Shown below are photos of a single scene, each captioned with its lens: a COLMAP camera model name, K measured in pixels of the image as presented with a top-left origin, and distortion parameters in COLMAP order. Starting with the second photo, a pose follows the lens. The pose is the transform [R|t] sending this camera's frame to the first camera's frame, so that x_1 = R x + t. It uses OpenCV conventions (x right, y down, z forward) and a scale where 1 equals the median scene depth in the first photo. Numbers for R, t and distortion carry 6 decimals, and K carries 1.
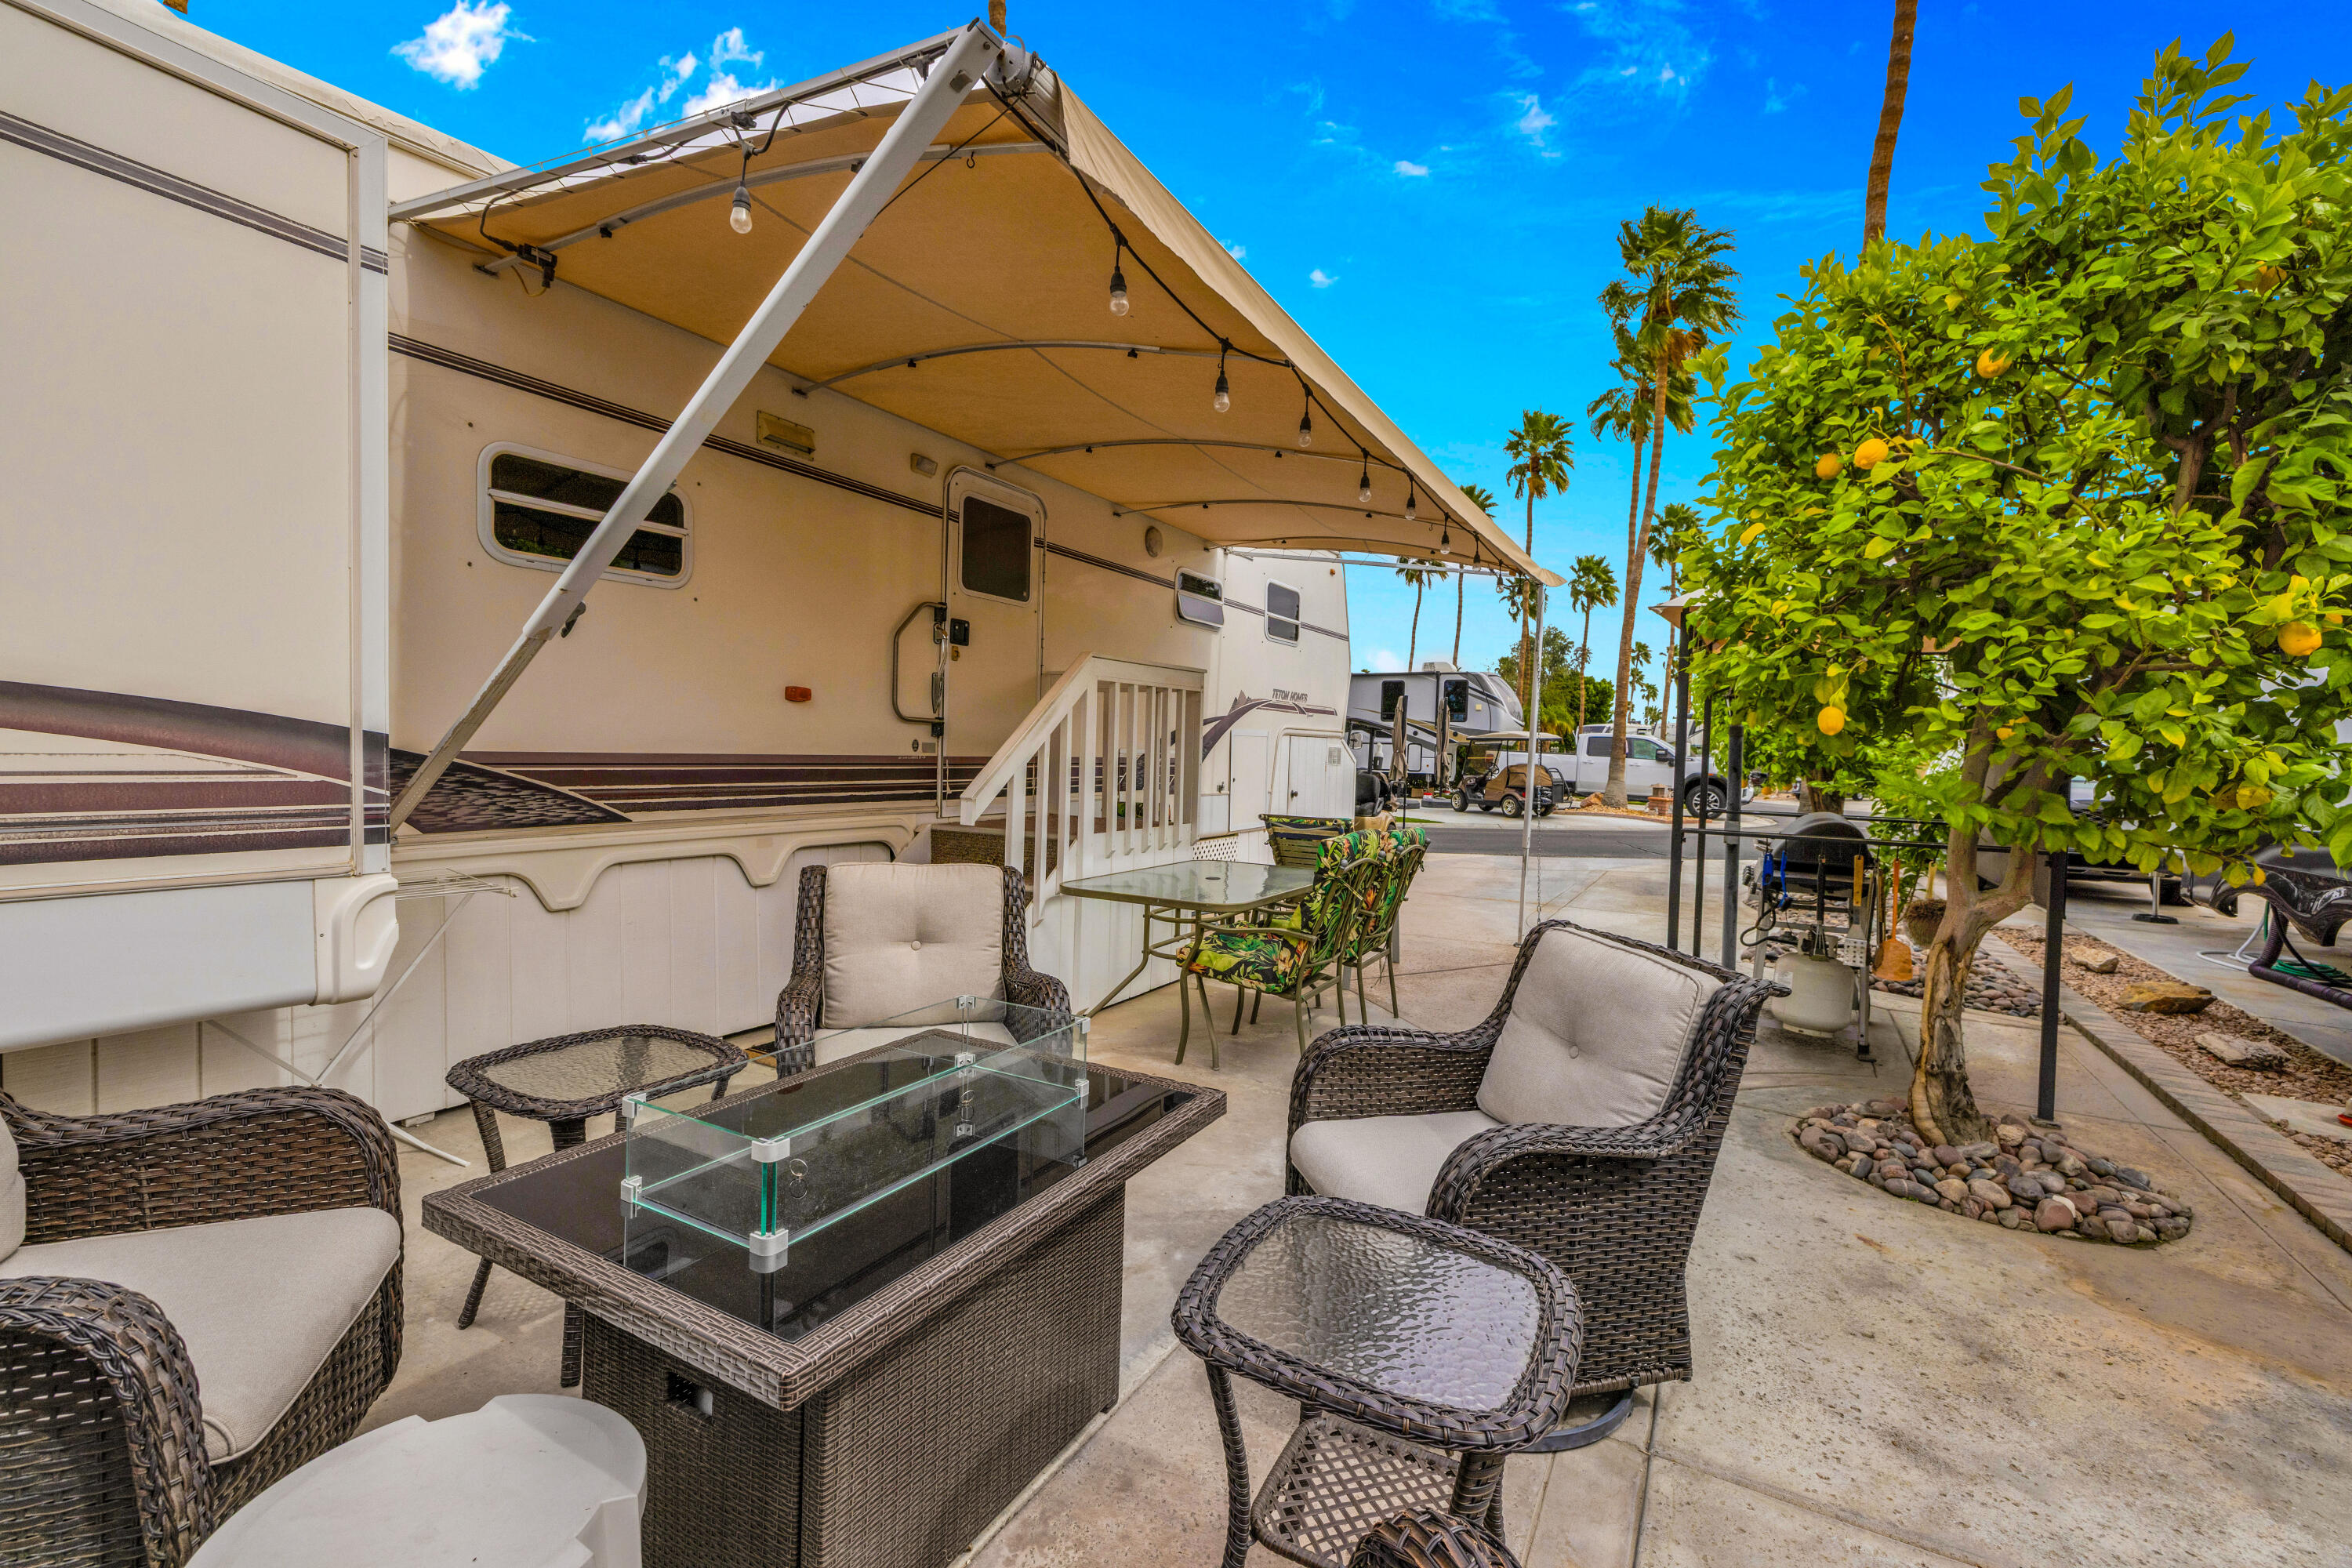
lens RADIAL K [[1003.3, 0, 1172.5], [0, 1003.3, 771.6], [0, 0, 1]] dist [0.000577, -0.000164]
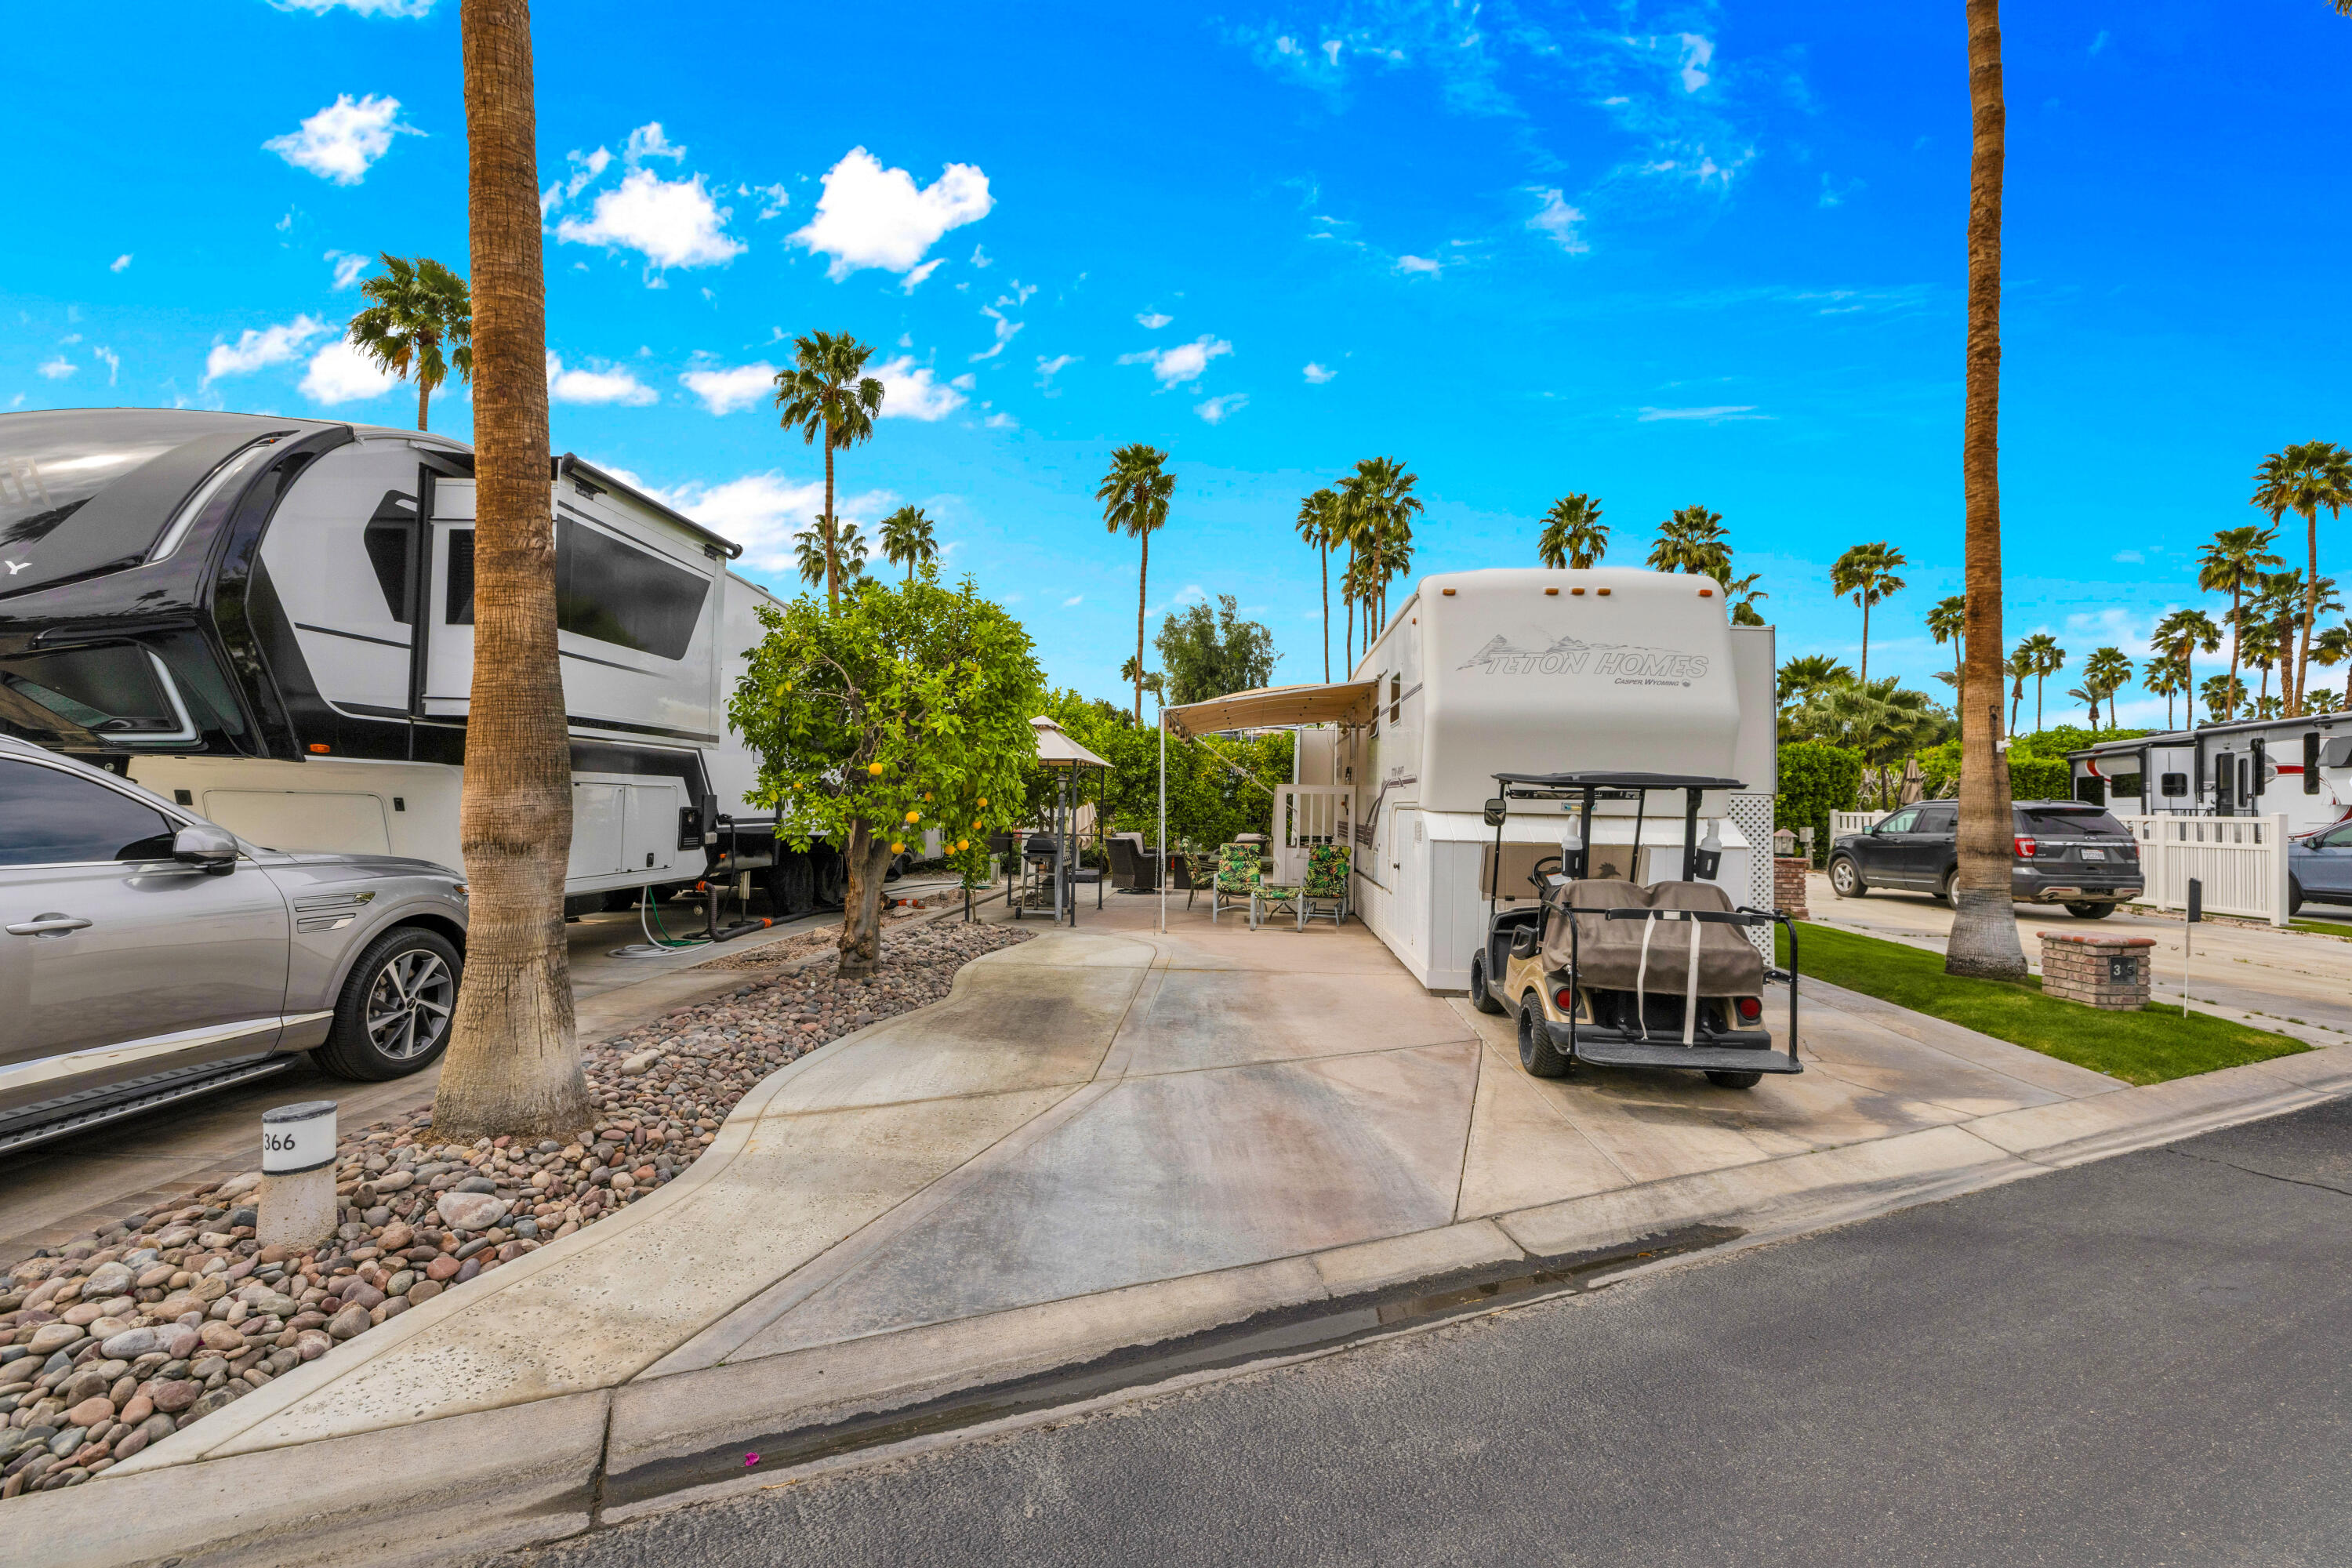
lens RADIAL K [[1004.6, 0, 1165.4], [0, 1004.6, 772.9], [0, 0, 1]] dist [0.002673, 0.000368]
pose [[-0.903038, -0.056889, -0.425778, 1.793562], [-0.053818, 0.998365, -0.019250, -0.093266], [0.426177, 0.005531, -0.904623, 4.214600]]
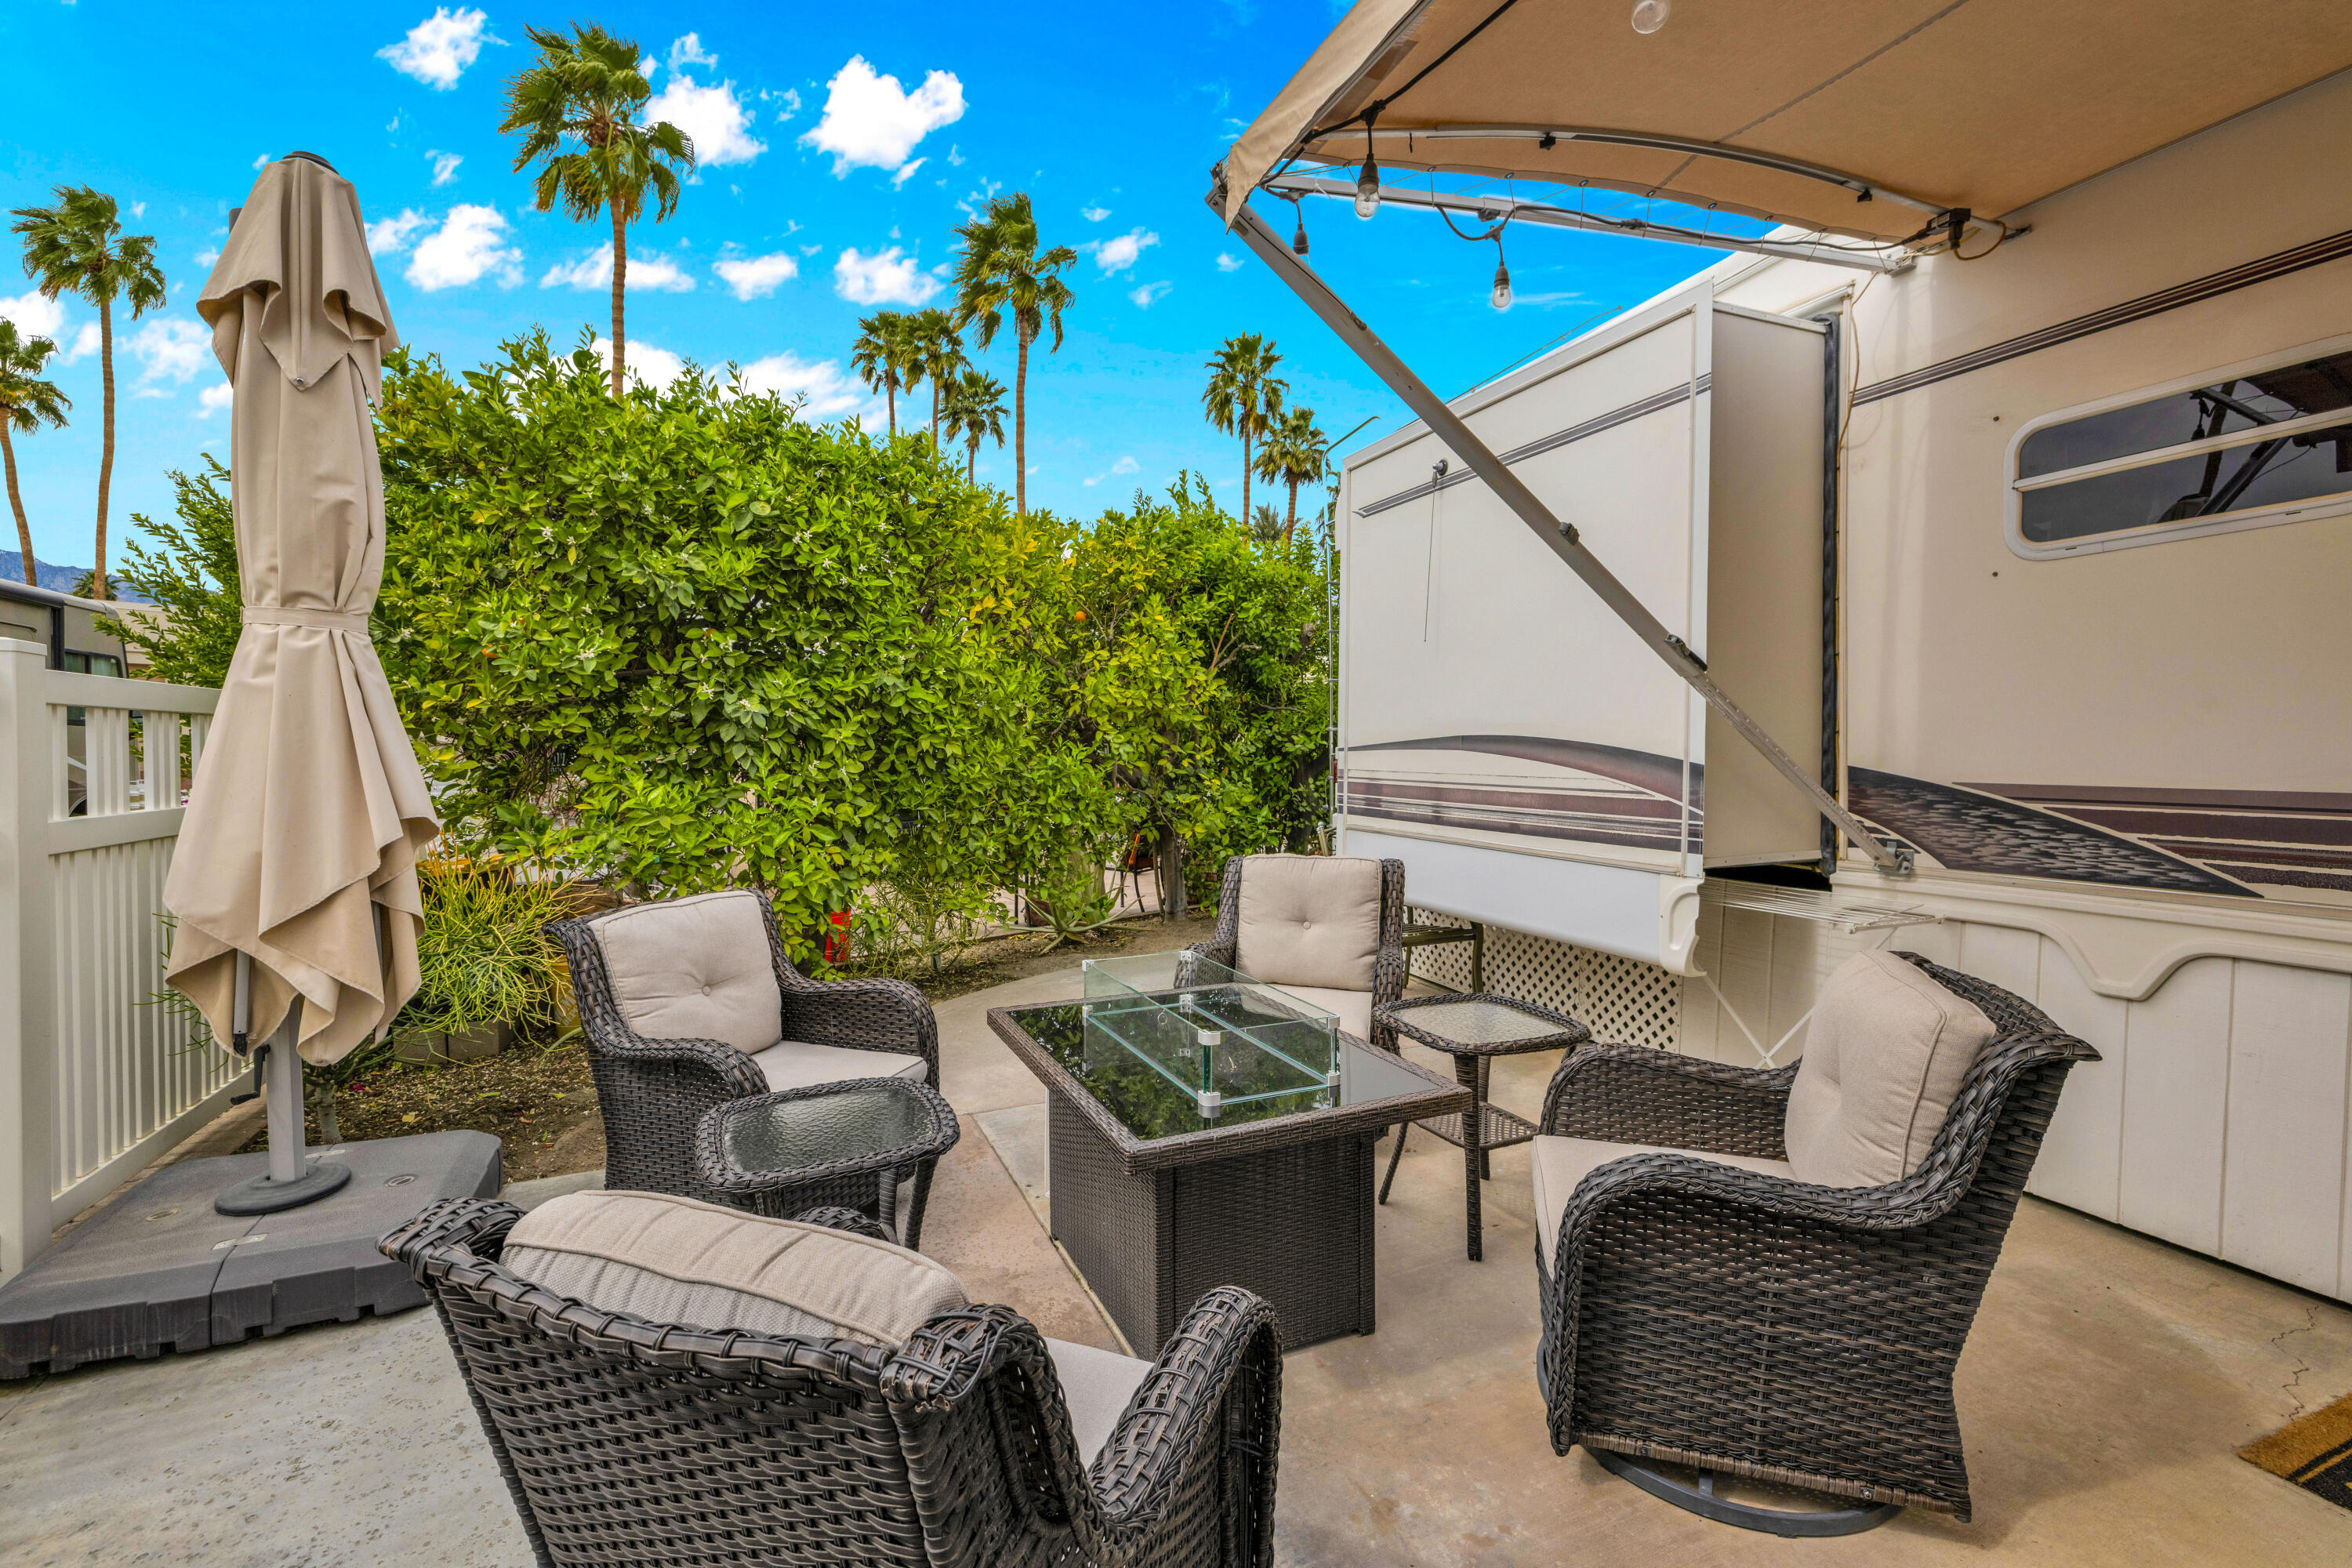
lens RADIAL K [[1007.3, 0, 1162.6], [0, 1007.3, 771.0], [0, 0, 1]] dist [0.000983, 0.000257]
pose [[-0.605792, -0.005887, -0.795601, 0.379557], [-0.030416, 0.999413, 0.015765, -0.018945], [0.795041, 0.033749, -0.605616, 0.790816]]
